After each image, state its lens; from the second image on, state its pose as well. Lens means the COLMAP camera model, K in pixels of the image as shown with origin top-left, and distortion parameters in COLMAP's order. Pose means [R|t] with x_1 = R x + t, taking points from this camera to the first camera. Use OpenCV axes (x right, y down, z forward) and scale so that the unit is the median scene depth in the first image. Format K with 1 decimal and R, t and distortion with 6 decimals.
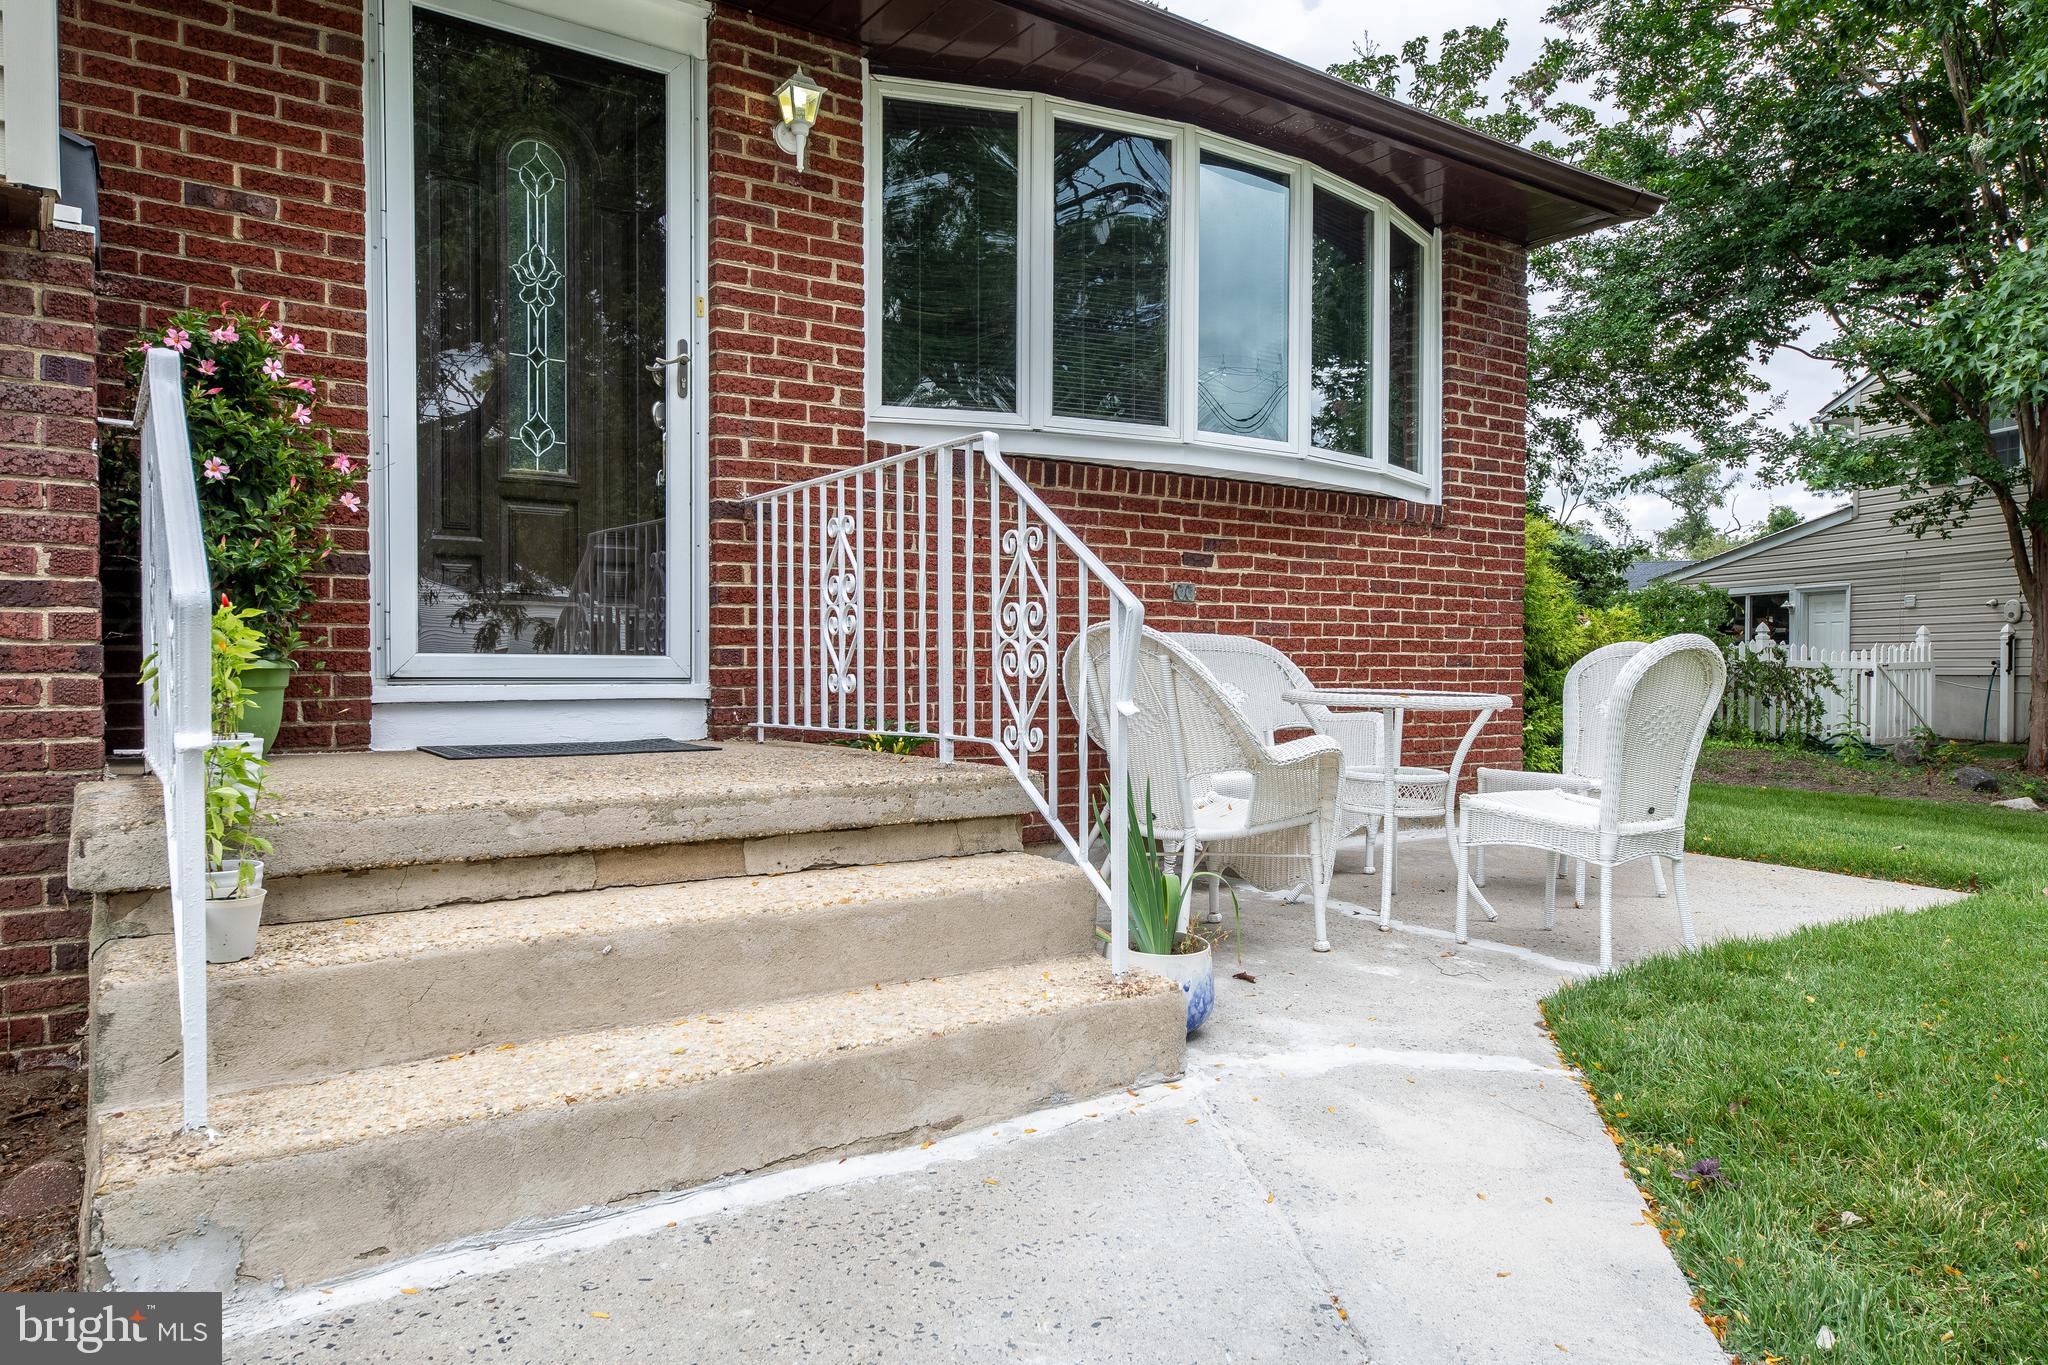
lens RADIAL K [[1326.4, 0, 1030.3], [0, 1326.4, 693.1], [0, 0, 1]] dist [0.001546, 0.020451]
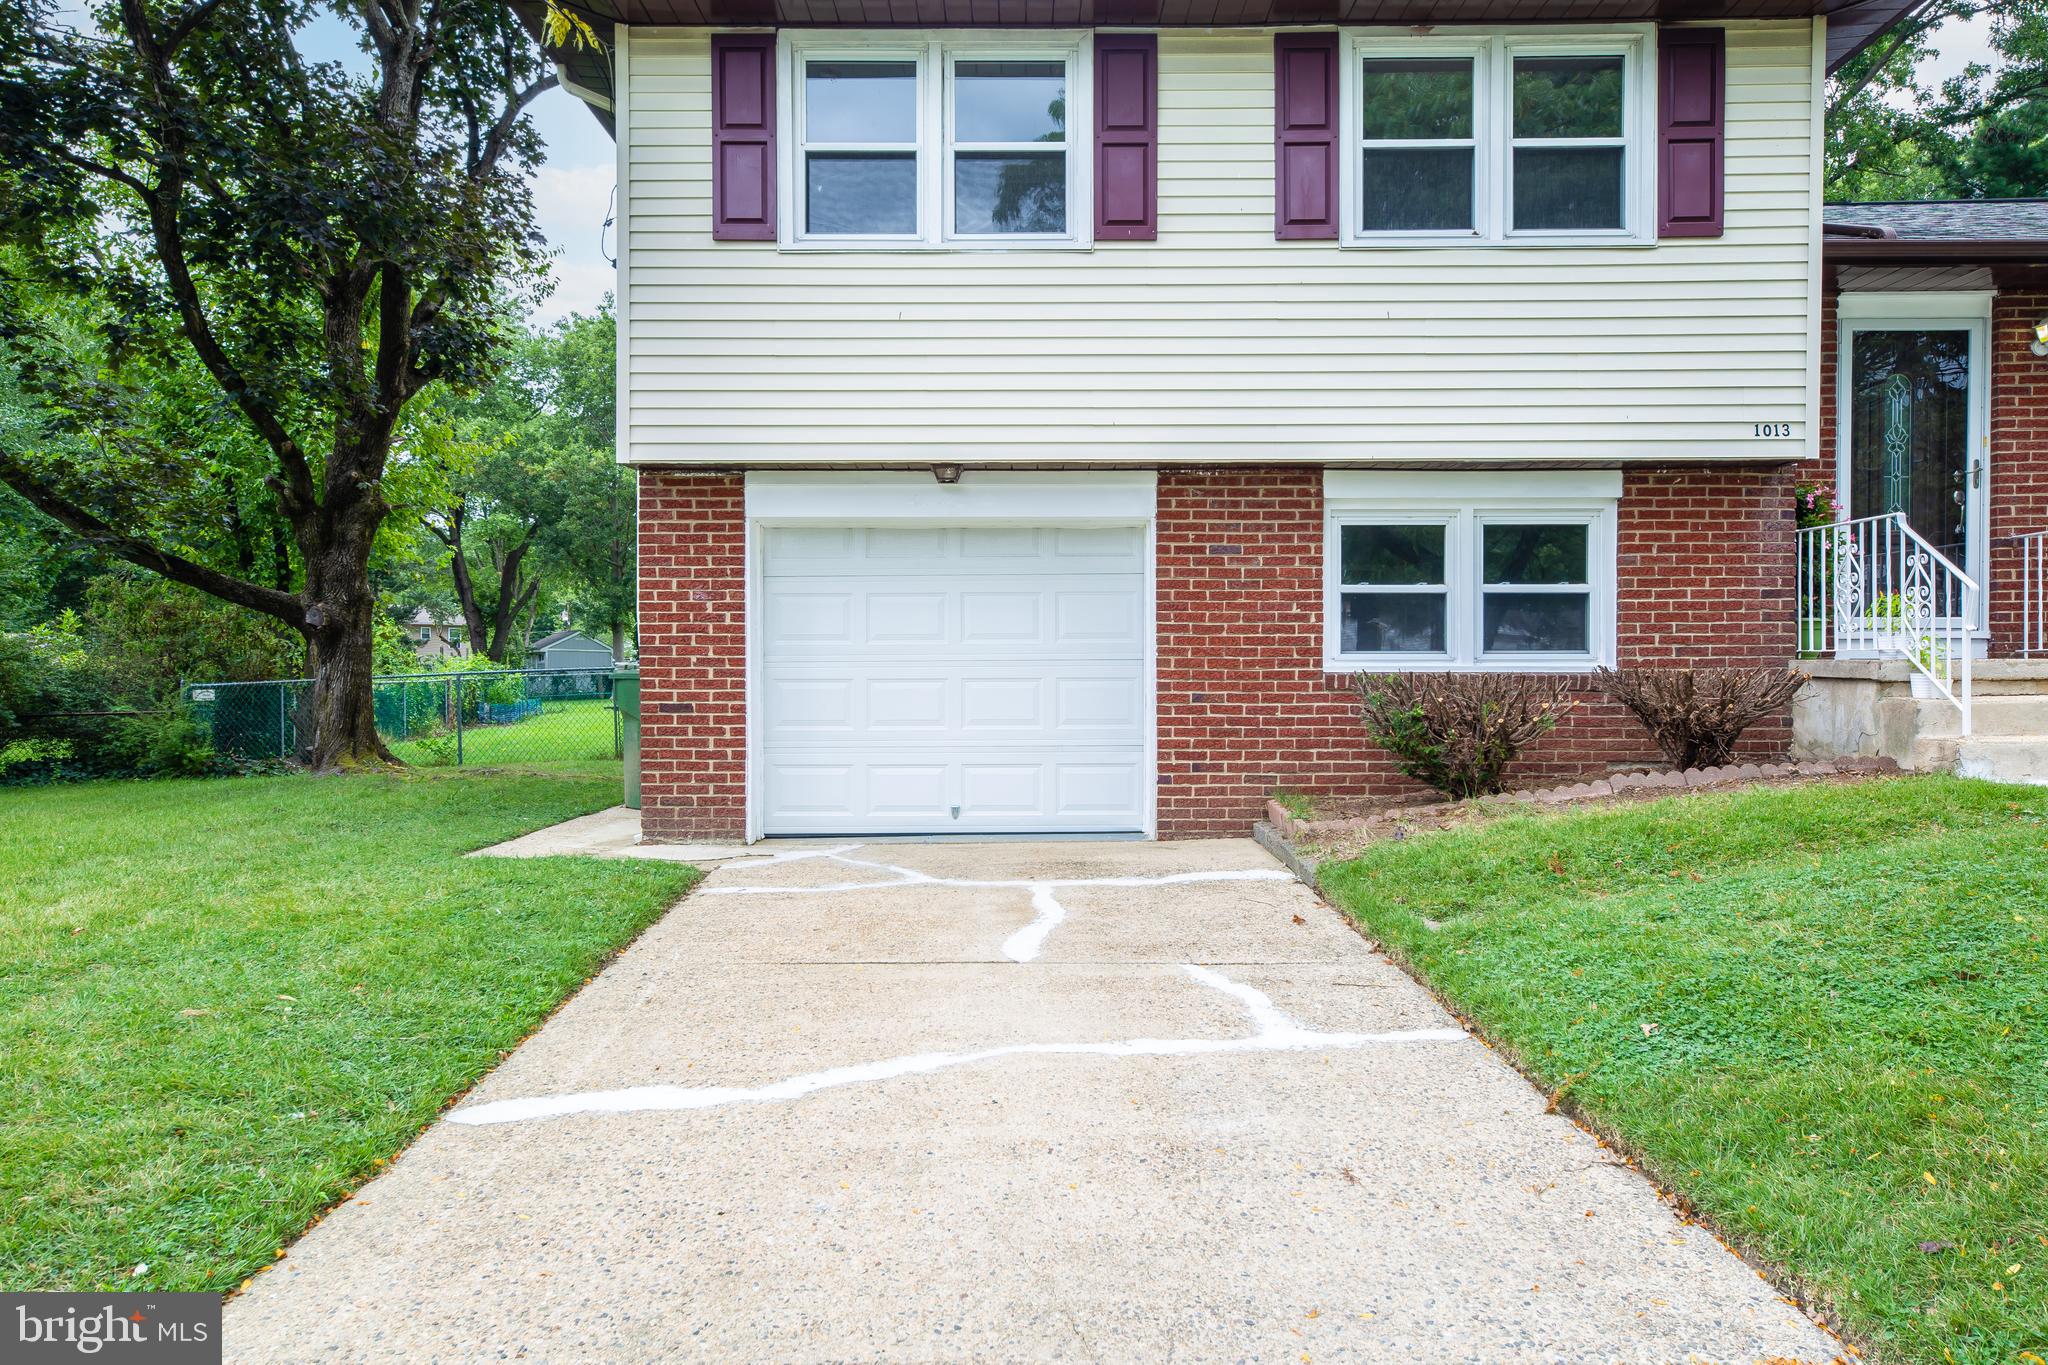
lens RADIAL K [[1326.4, 0, 1022.3], [0, 1326.4, 687.5], [0, 0, 1]] dist [0.001546, 0.020451]
pose [[0.818116, 0.001454, -0.575052, -0.258252], [-0.007767, 0.999934, -0.008522, 0.098427], [0.575001, 0.011438, 0.818073, -1.361079]]
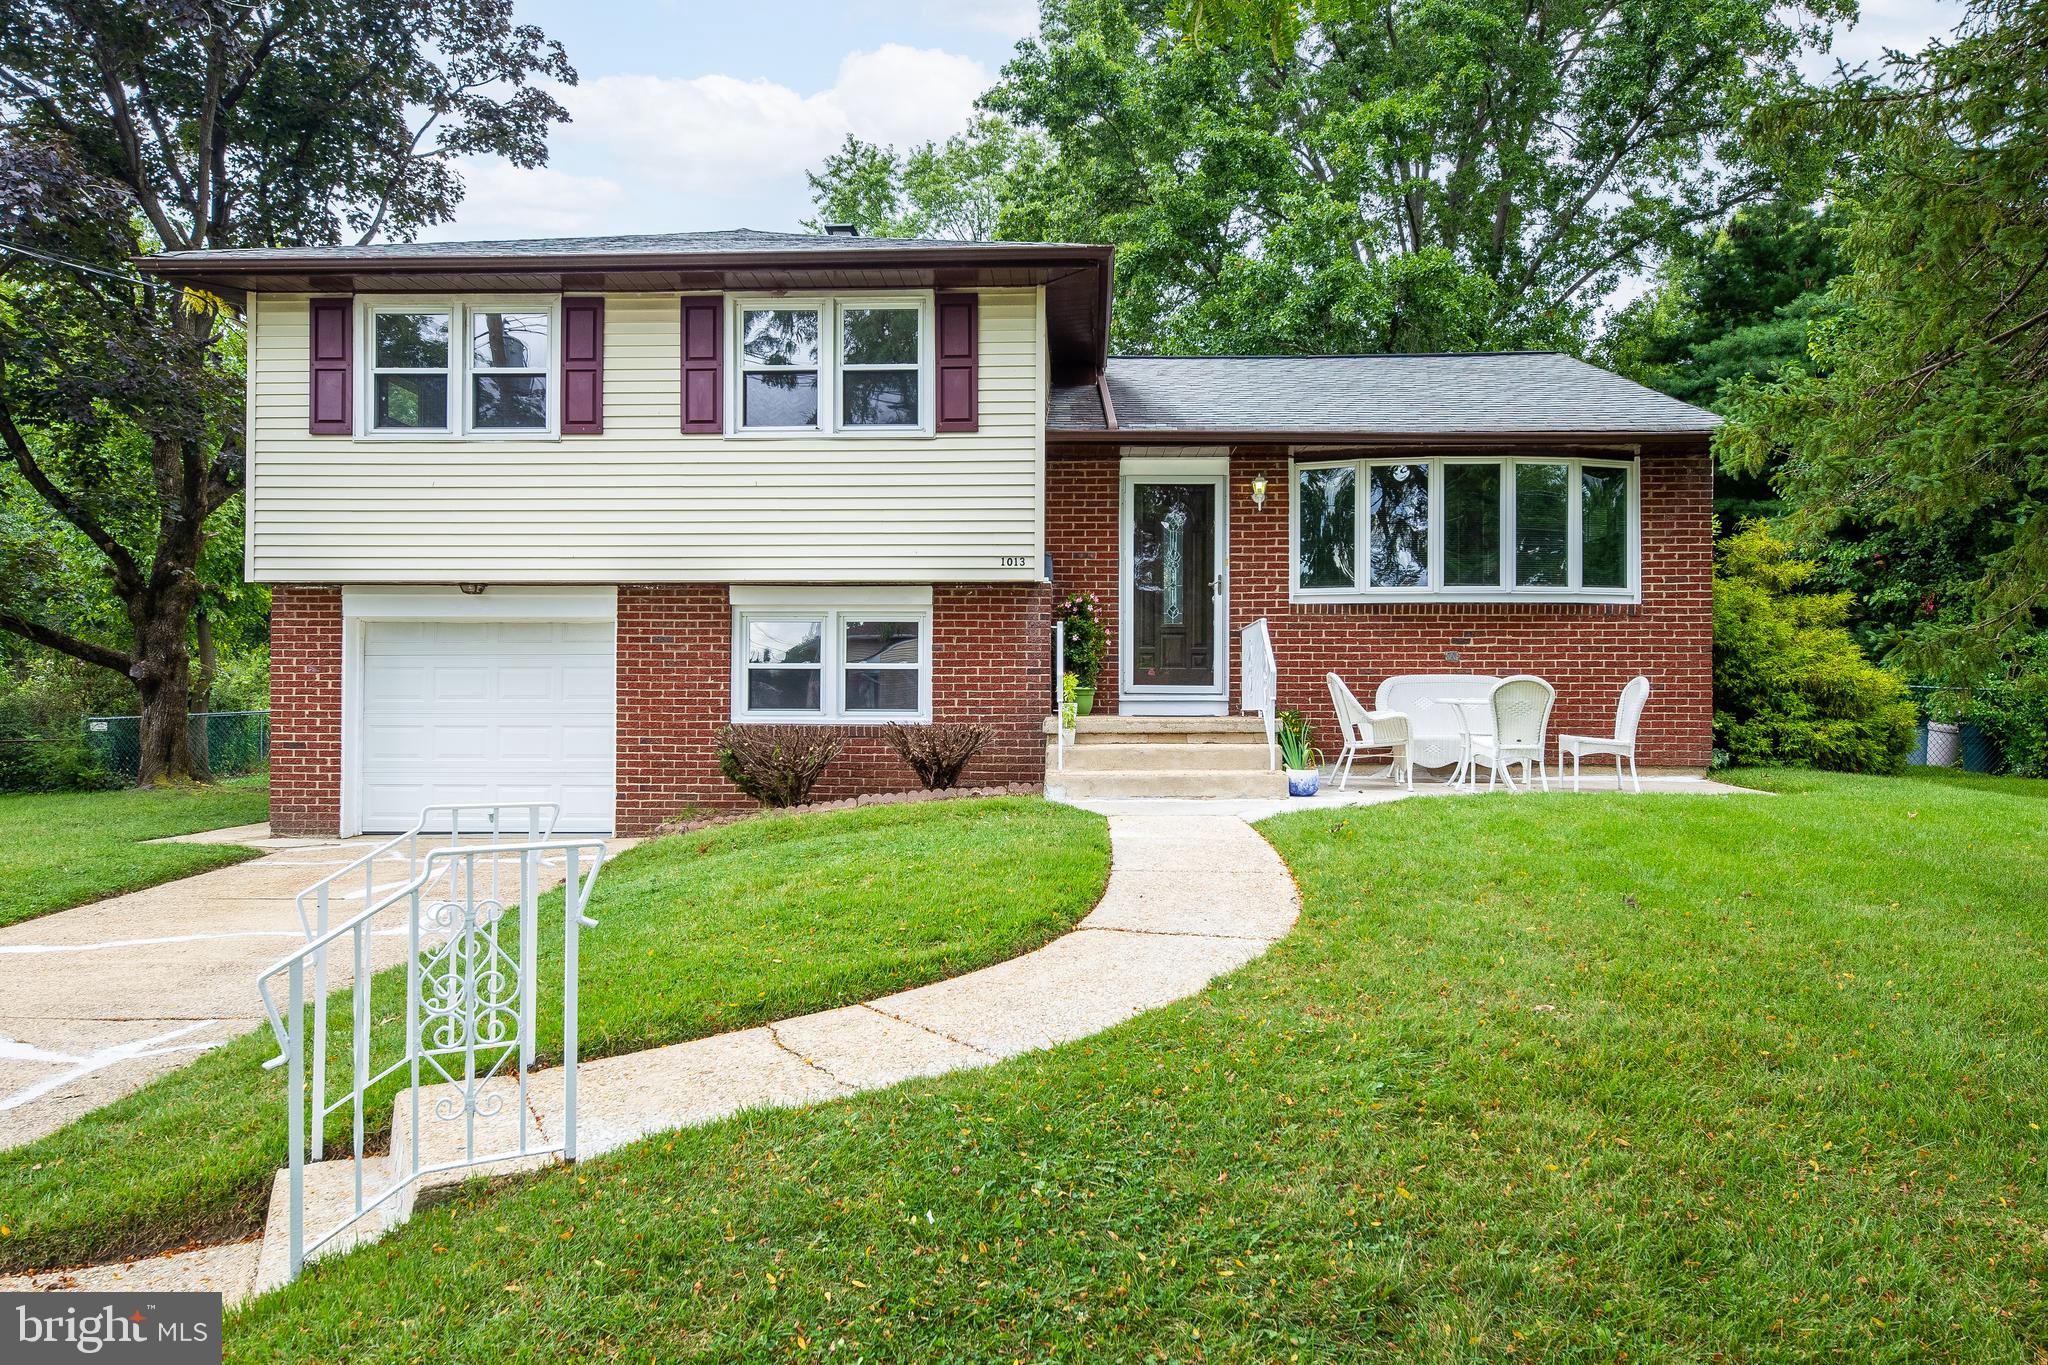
lens RADIAL K [[1326.4, 0, 1019.2], [0, 1326.4, 688.1], [0, 0, 1]] dist [0.001546, 0.020451]
pose [[0.794872, -0.004709, -0.606759, 1.032643], [-0.013417, 0.999589, -0.025334, 0.049980], [0.606629, 0.028278, 0.794482, -1.394444]]
